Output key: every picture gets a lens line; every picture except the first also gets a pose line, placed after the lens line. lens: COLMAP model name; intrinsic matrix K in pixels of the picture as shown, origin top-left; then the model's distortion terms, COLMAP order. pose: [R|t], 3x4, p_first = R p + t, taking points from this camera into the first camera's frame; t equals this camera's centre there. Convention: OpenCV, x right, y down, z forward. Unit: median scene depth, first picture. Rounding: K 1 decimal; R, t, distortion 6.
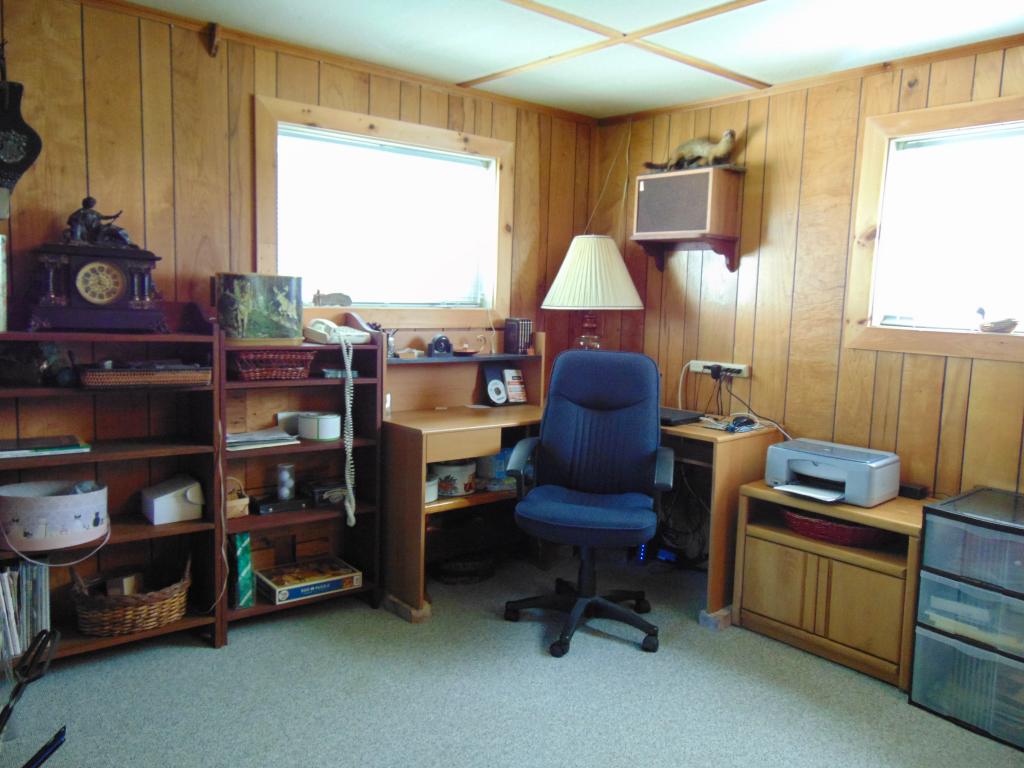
lens RADIAL K [[772.0, 0, 511.2], [0, 772.0, 373.4], [0, 0, 1]] dist [-0.008222, 0.044426]
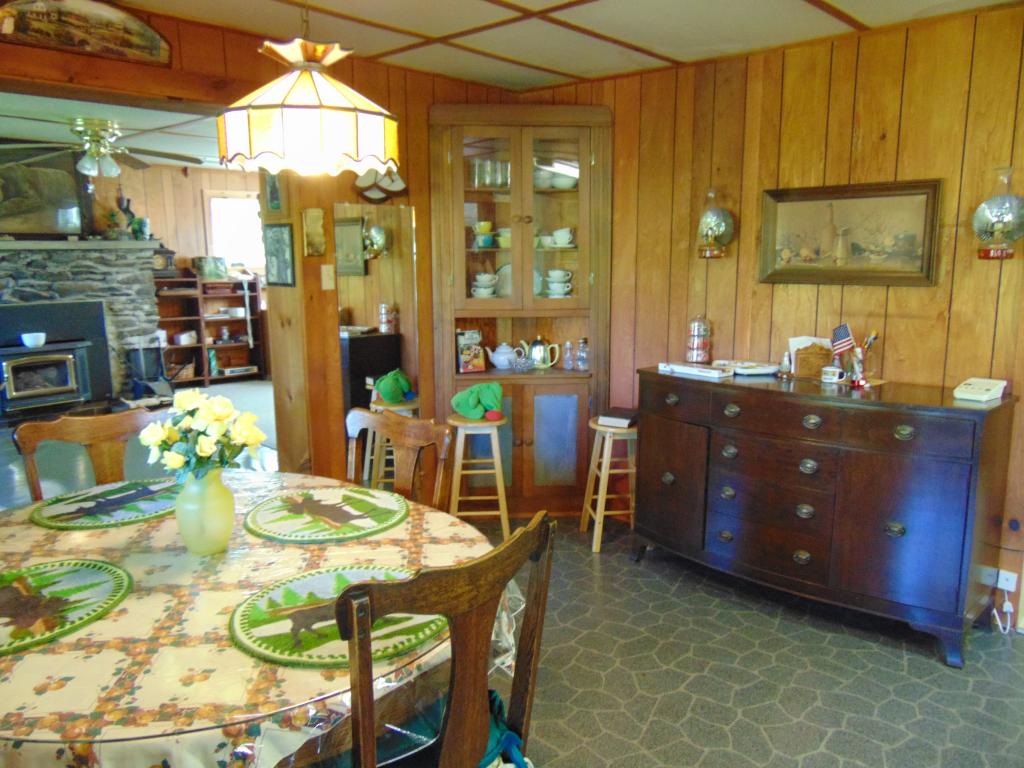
lens RADIAL K [[772.0, 0, 511.2], [0, 772.0, 373.4], [0, 0, 1]] dist [-0.008222, 0.044426]
pose [[0.991225, -0.060557, 0.117499, 0.383345], [0.054292, 0.996964, 0.055806, 0.189710], [-0.120521, -0.048937, 0.991504, -1.849963]]
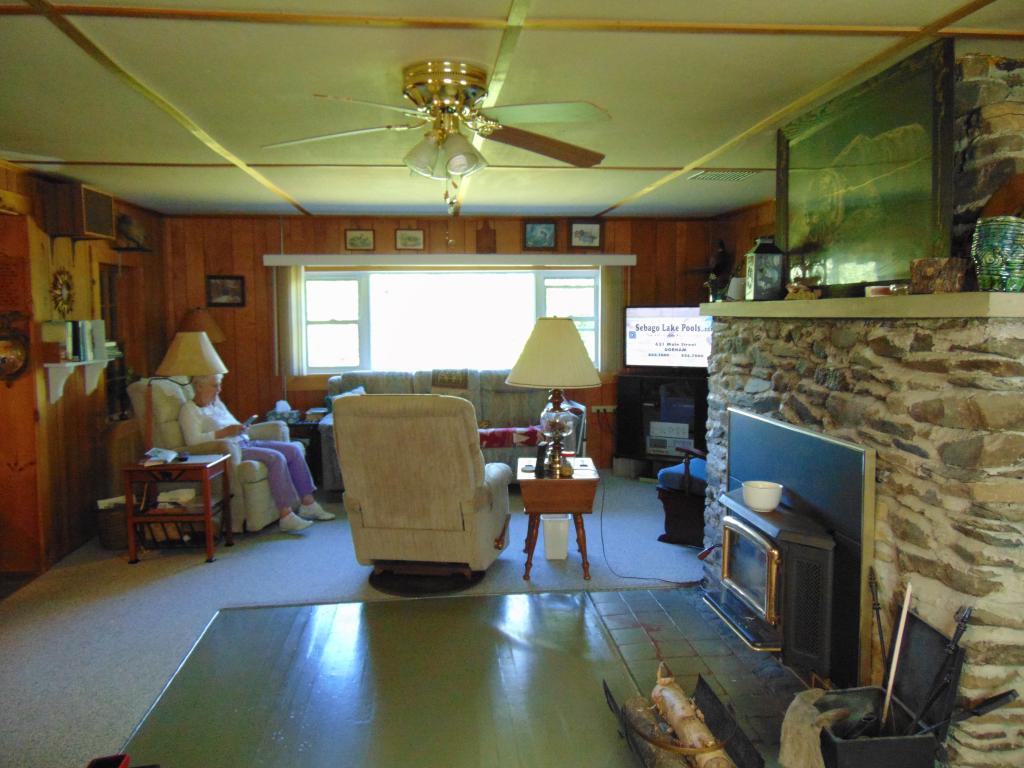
lens RADIAL K [[772.0, 0, 511.2], [0, 772.0, 373.4], [0, 0, 1]] dist [-0.008222, 0.044426]
pose [[-0.544460, 0.034906, -0.838060, 0.409363], [-0.106273, 0.988211, 0.110202, -0.088896], [0.832027, 0.149063, -0.534332, 0.561251]]
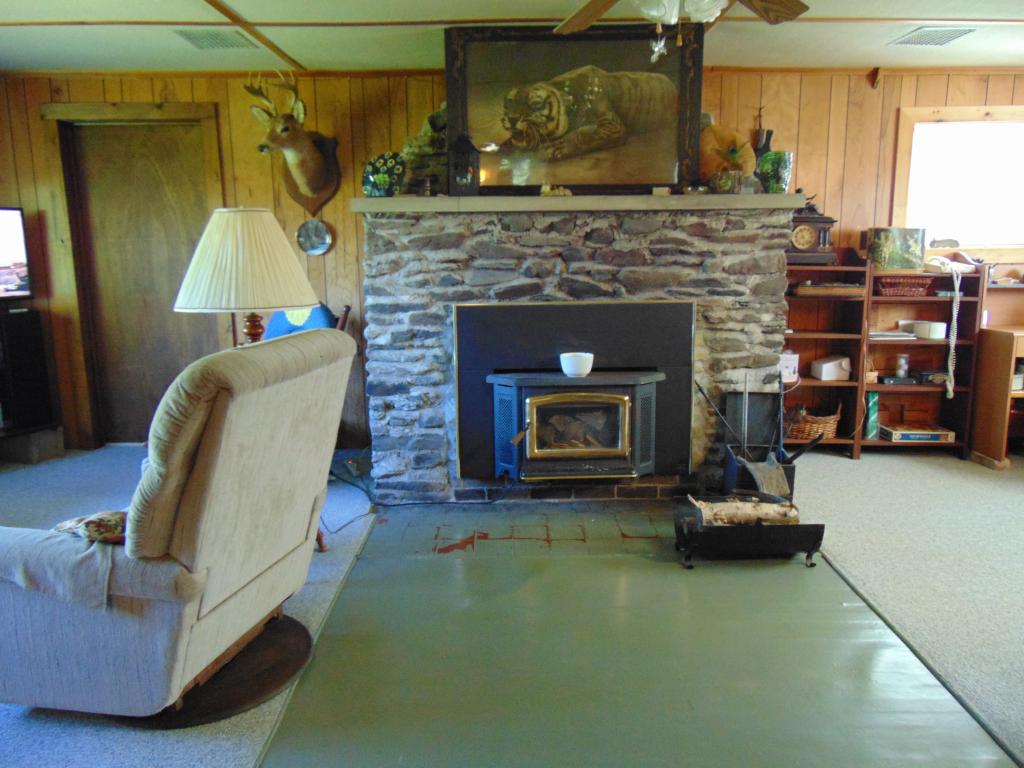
lens RADIAL K [[772.0, 0, 511.2], [0, 772.0, 373.4], [0, 0, 1]] dist [-0.008222, 0.044426]
pose [[0.780796, 0.069931, -0.620861, 0.051878], [-0.037222, 0.997158, 0.065505, 0.087339], [0.623677, -0.028036, 0.781179, -0.679847]]
